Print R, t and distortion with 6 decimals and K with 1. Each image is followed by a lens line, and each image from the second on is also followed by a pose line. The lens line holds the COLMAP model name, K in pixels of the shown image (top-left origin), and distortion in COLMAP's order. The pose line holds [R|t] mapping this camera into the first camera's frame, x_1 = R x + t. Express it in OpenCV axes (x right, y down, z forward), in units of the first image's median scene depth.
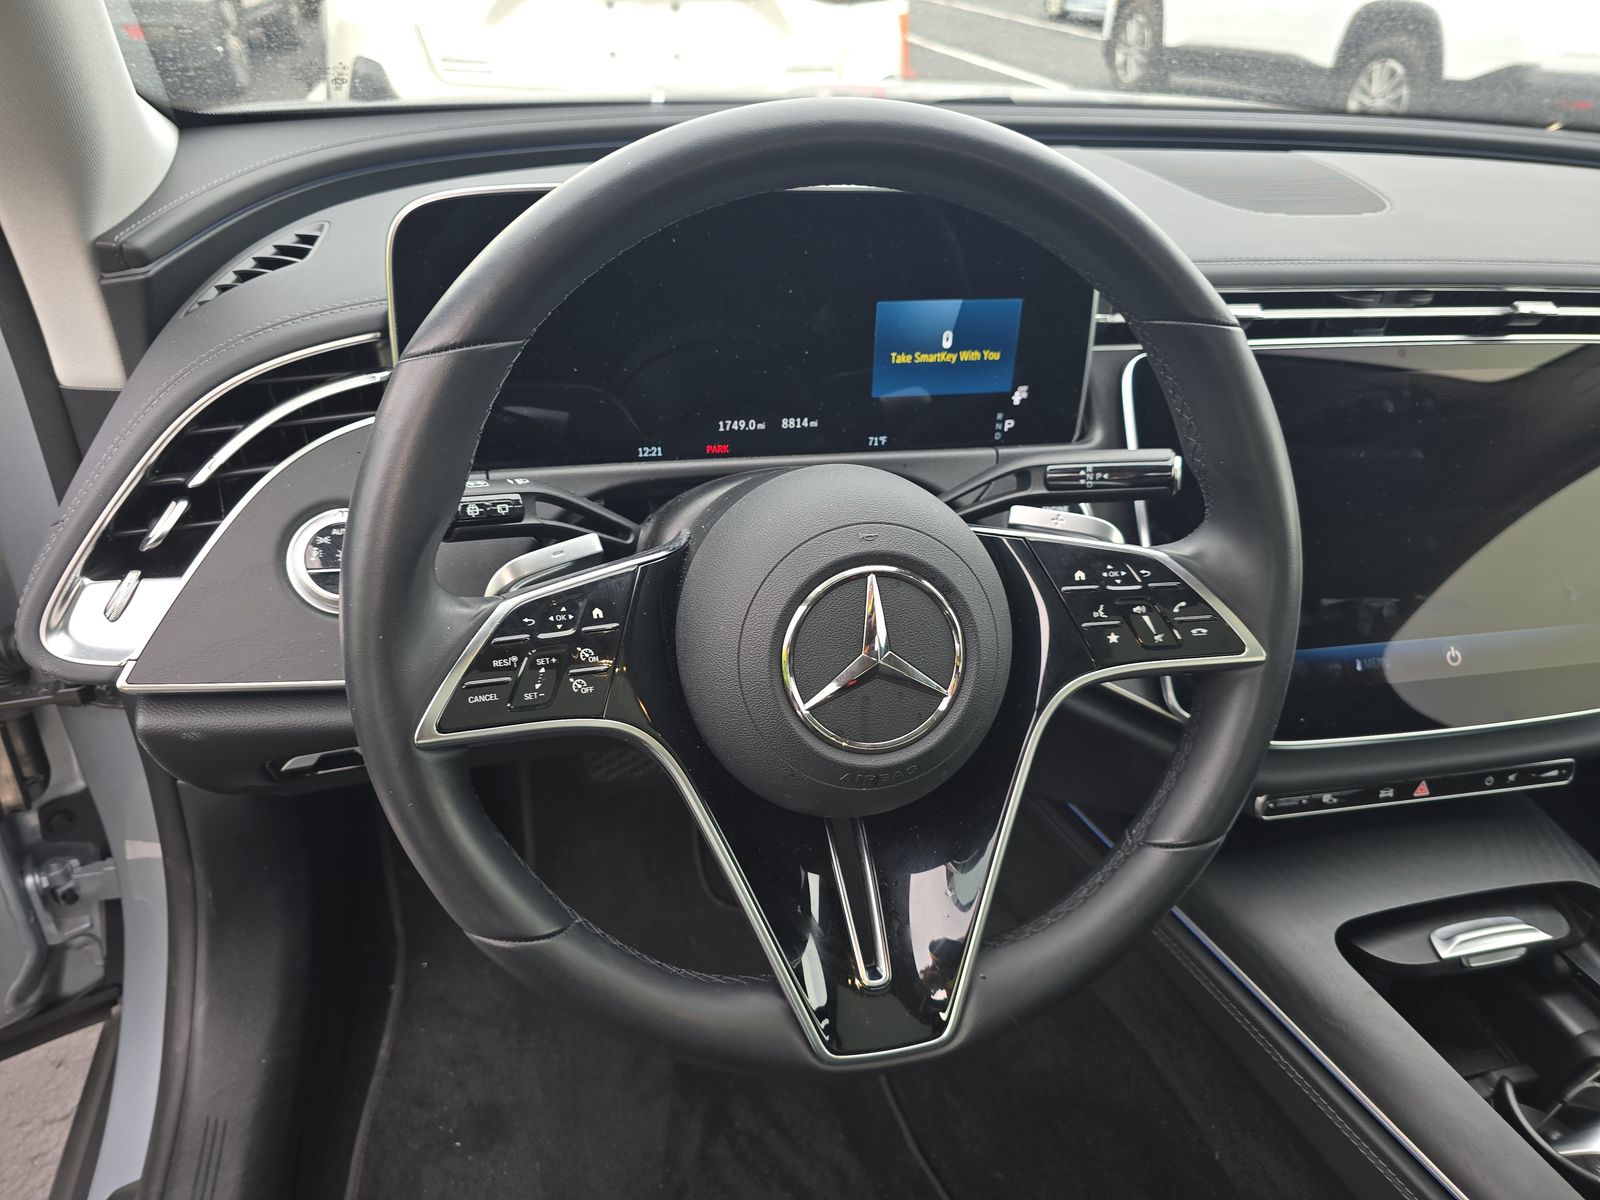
lens RADIAL K [[1094.8, 0, 784.1], [0, 1094.8, 598.6], [0, 0, 1]] dist [0.013625, -0.036908]
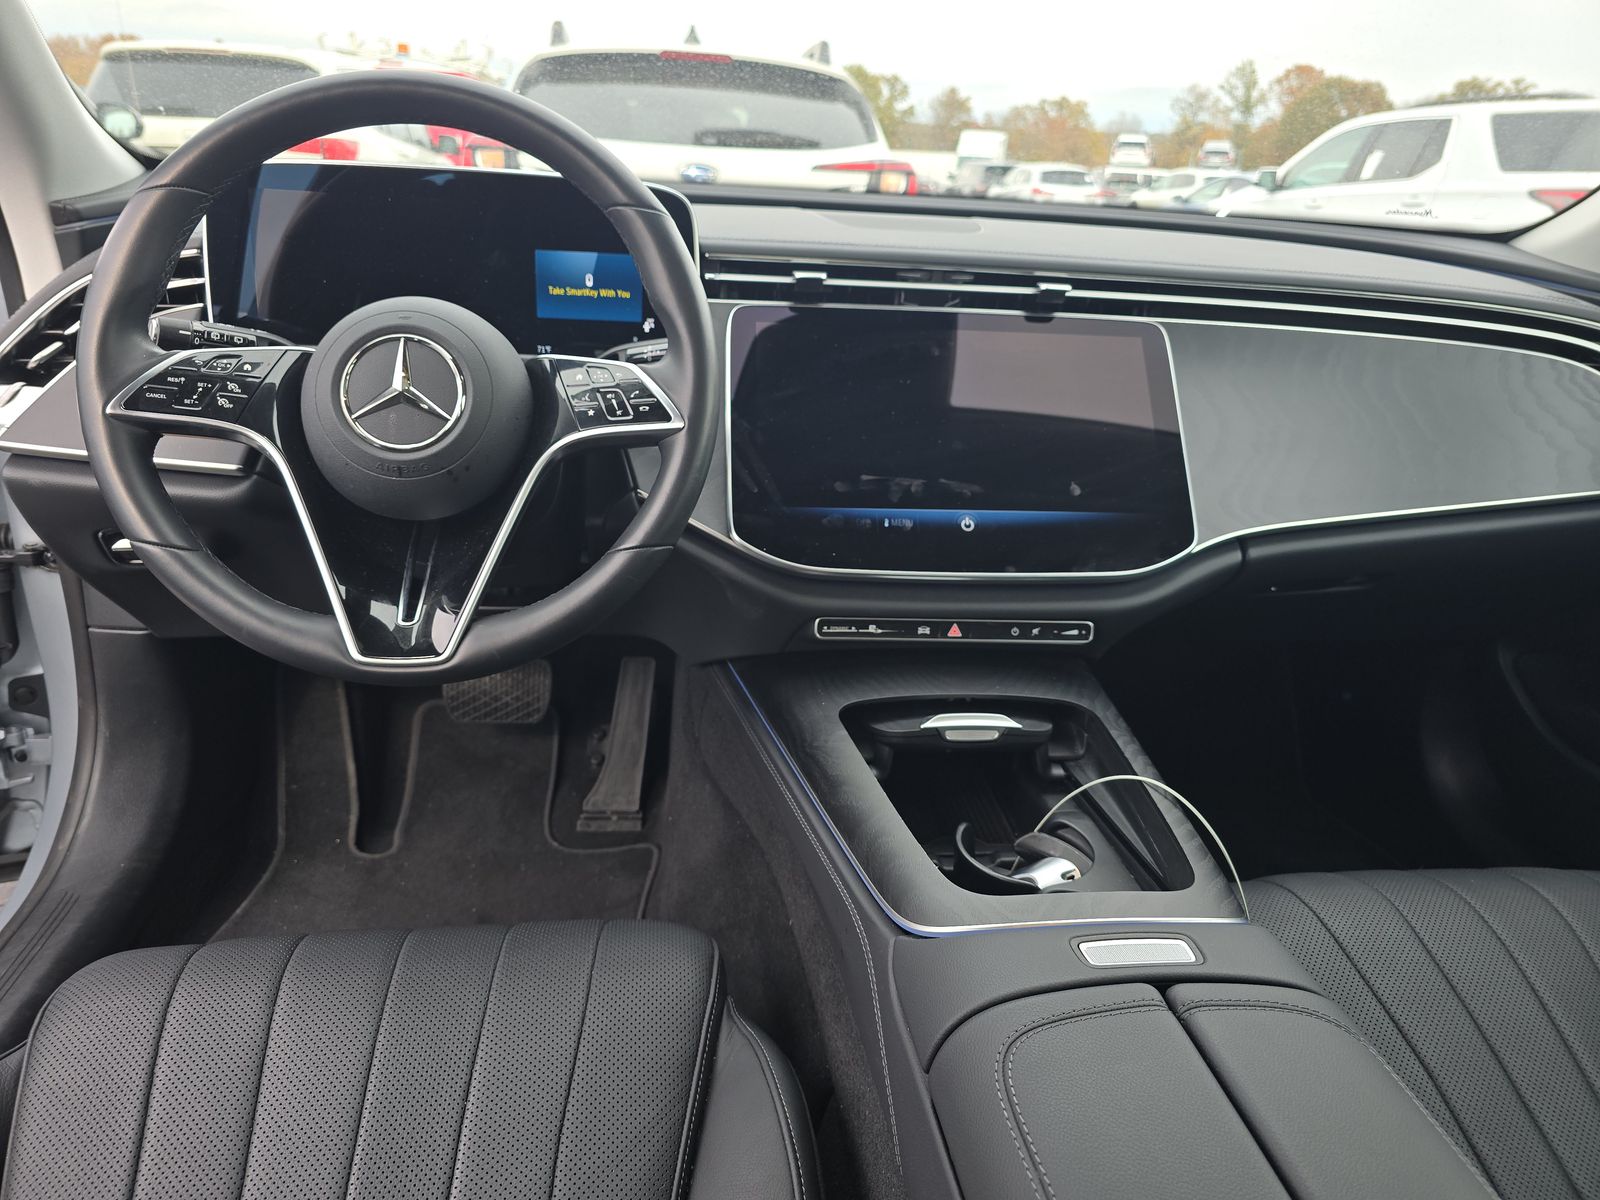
lens RADIAL K [[1094.8, 0, 808.1], [0, 1094.8, 610.1], [0, 0, 1]] dist [0.013625, -0.036908]
pose [[0.994064, 0.042416, -0.100186, 0.580411], [-0.060690, 0.980471, -0.187067, 0.432531], [0.090295, 0.192037, 0.977225, -0.304629]]
